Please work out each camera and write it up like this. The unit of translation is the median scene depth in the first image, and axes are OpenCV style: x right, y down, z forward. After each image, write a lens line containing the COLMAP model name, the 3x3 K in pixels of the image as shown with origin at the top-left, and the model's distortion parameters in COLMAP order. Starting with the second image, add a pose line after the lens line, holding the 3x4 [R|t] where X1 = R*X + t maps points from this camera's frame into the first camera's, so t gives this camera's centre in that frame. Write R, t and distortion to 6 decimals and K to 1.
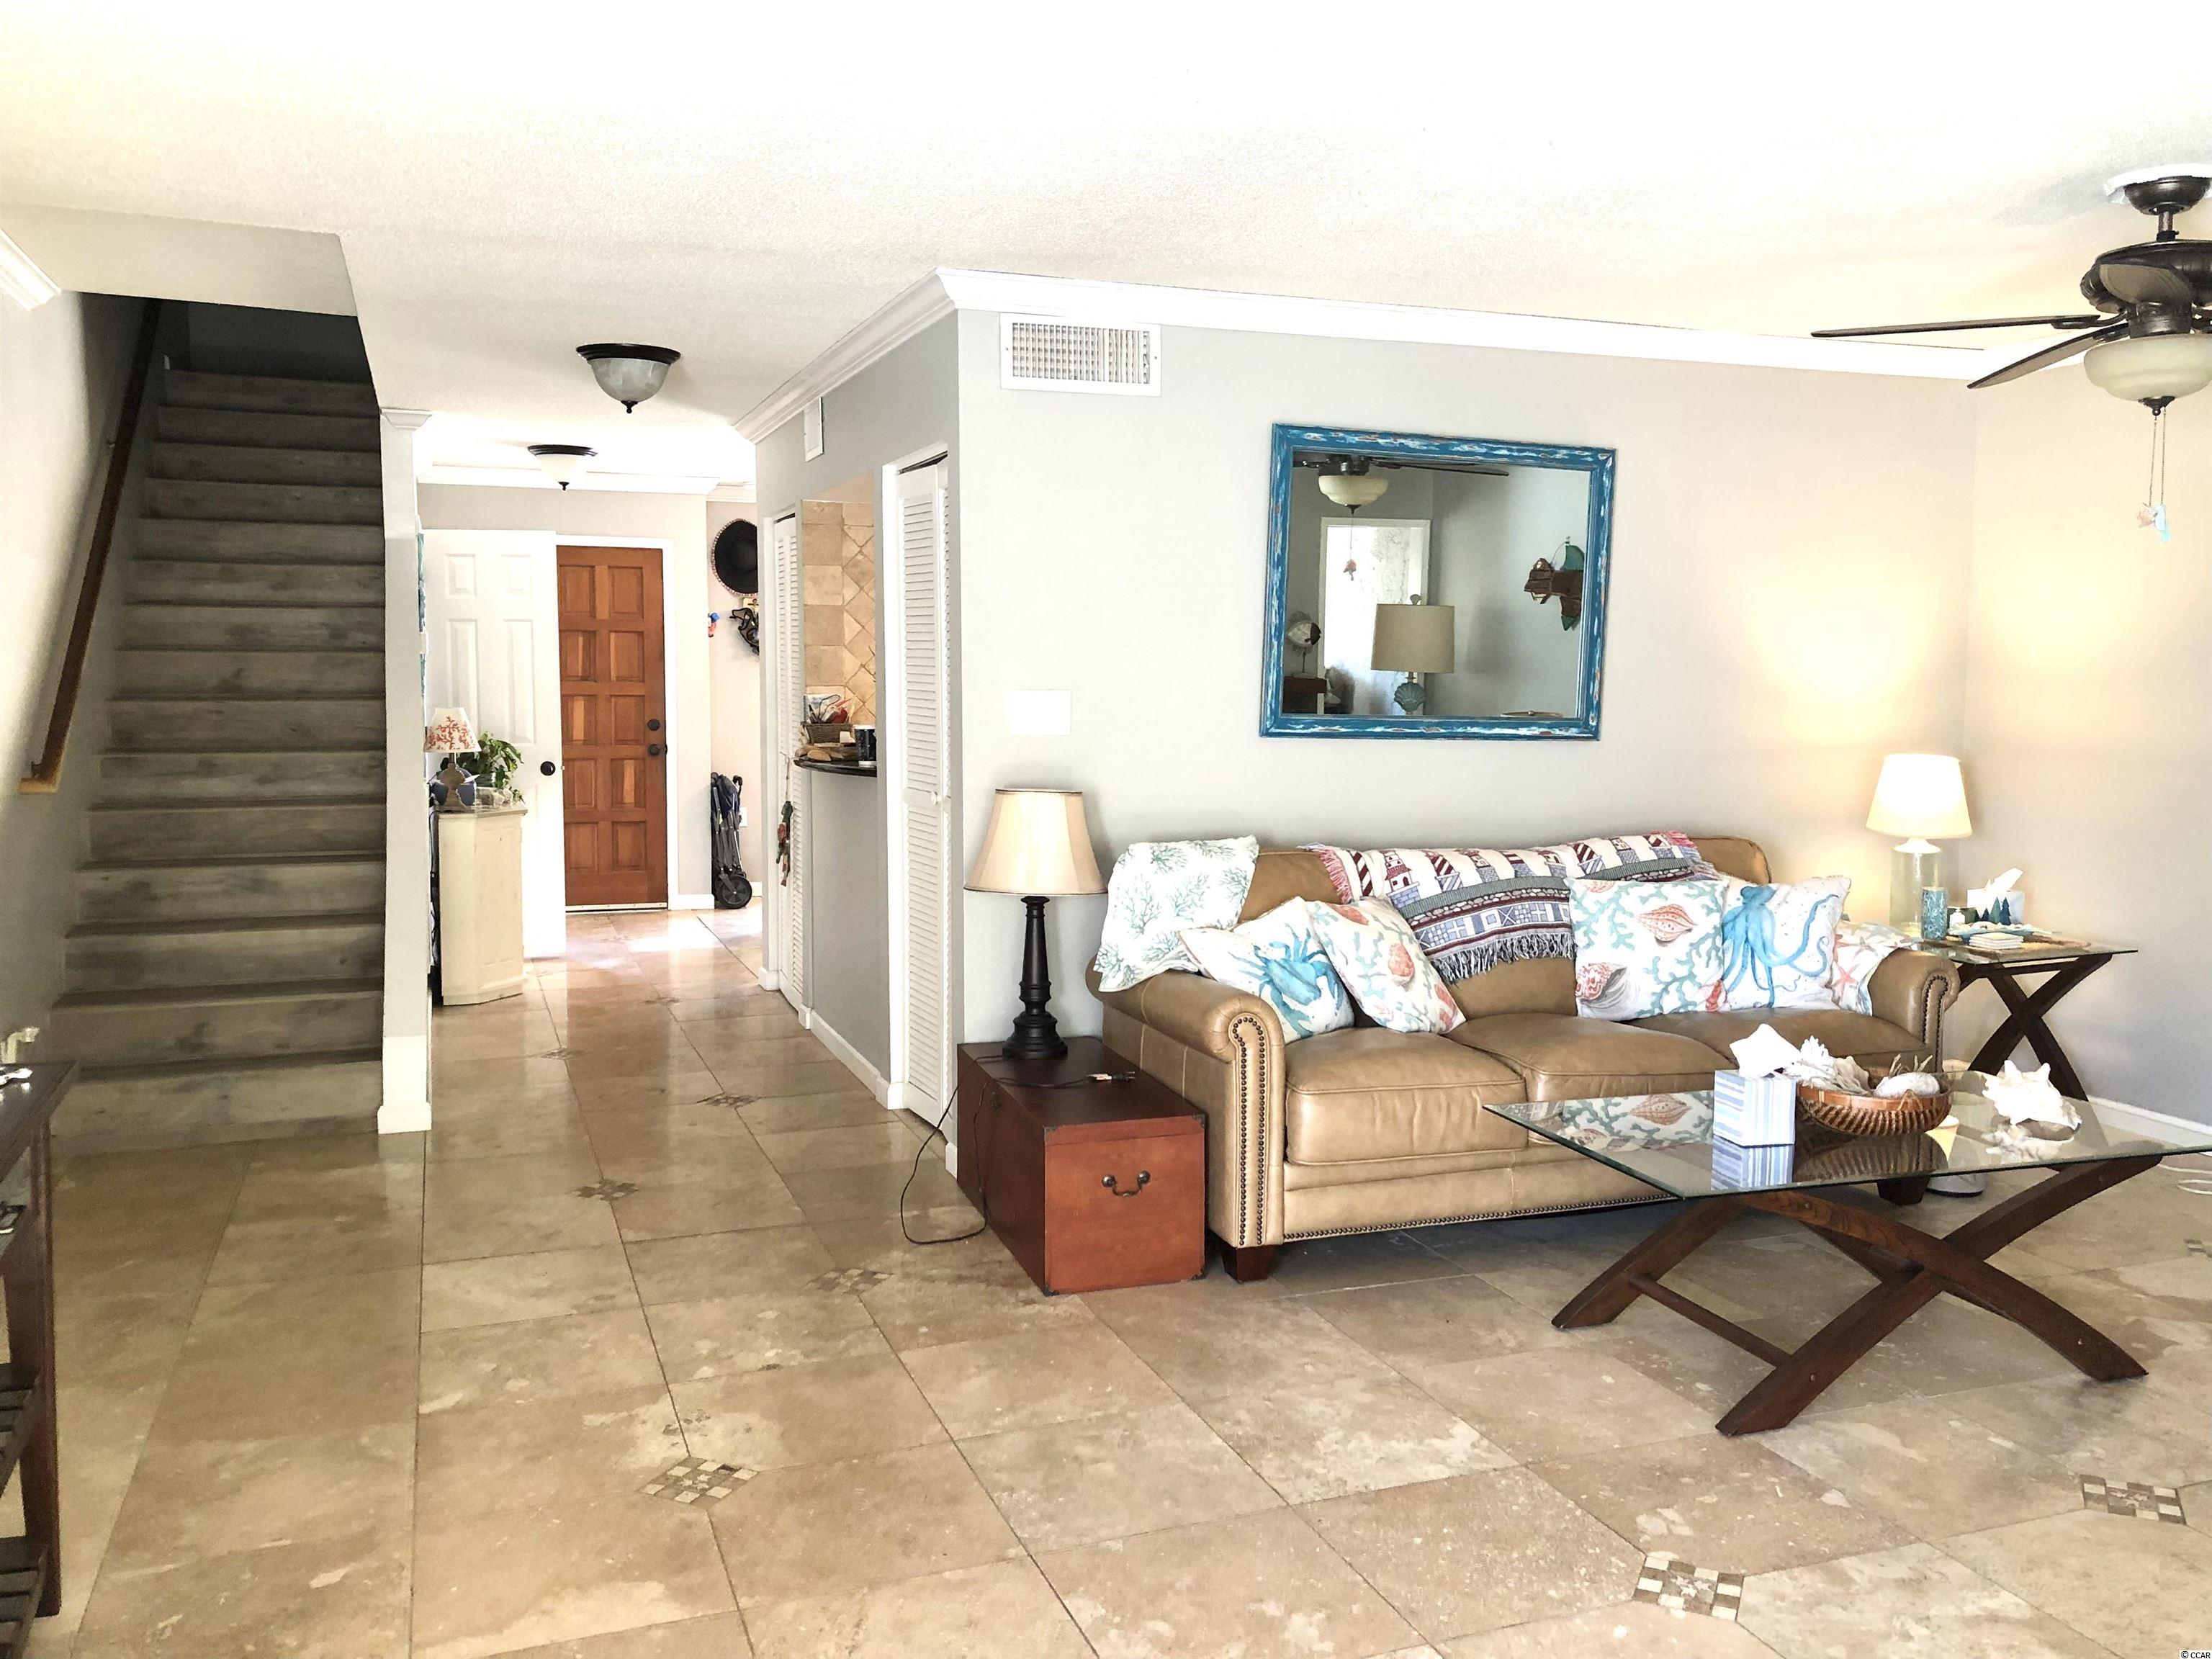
lens RADIAL K [[1808.3, 0, 1106.0], [0, 1808.3, 829.5], [0, 0, 1]] dist [0.101875, -0.068690]
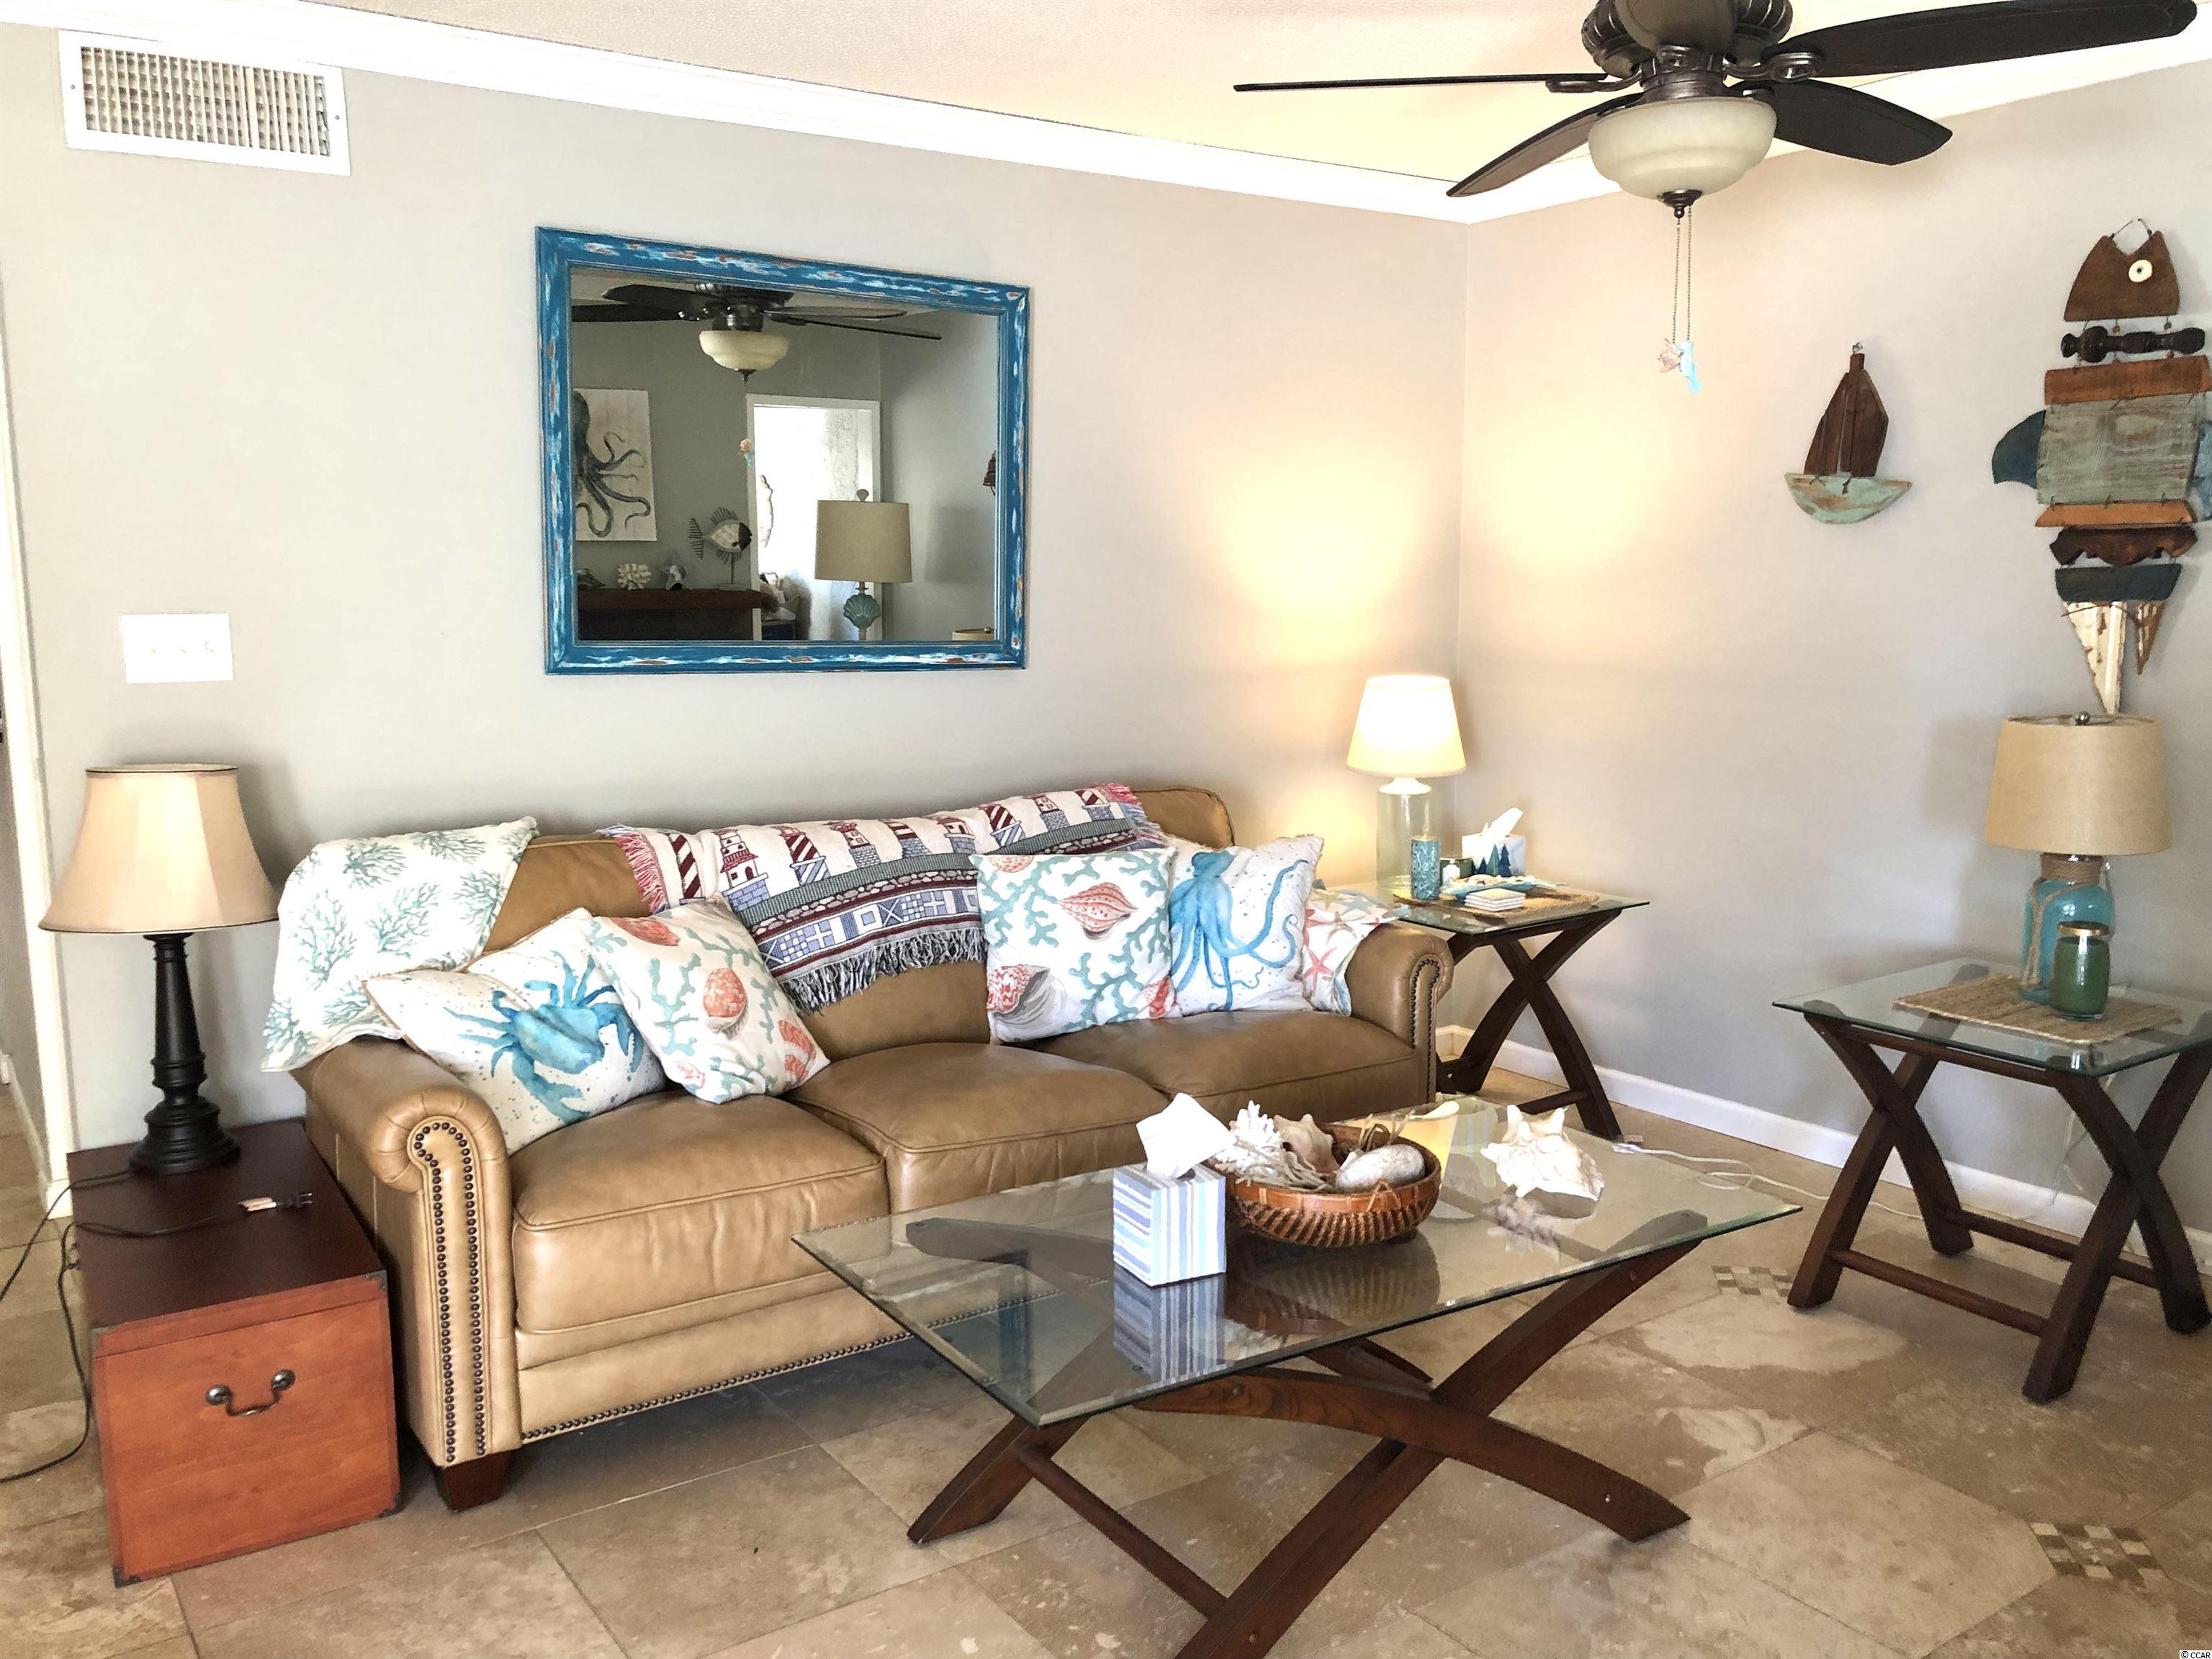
lens RADIAL K [[1807.9, 0, 982.2], [0, 1807.9, 831.8], [0, 0, 1]] dist [0.185157, -0.317114]
pose [[0.984299, -0.041768, 0.171498, 0.136672], [0.033013, 0.998017, 0.053588, -0.024681], [-0.173397, -0.047084, 0.983726, 0.273785]]
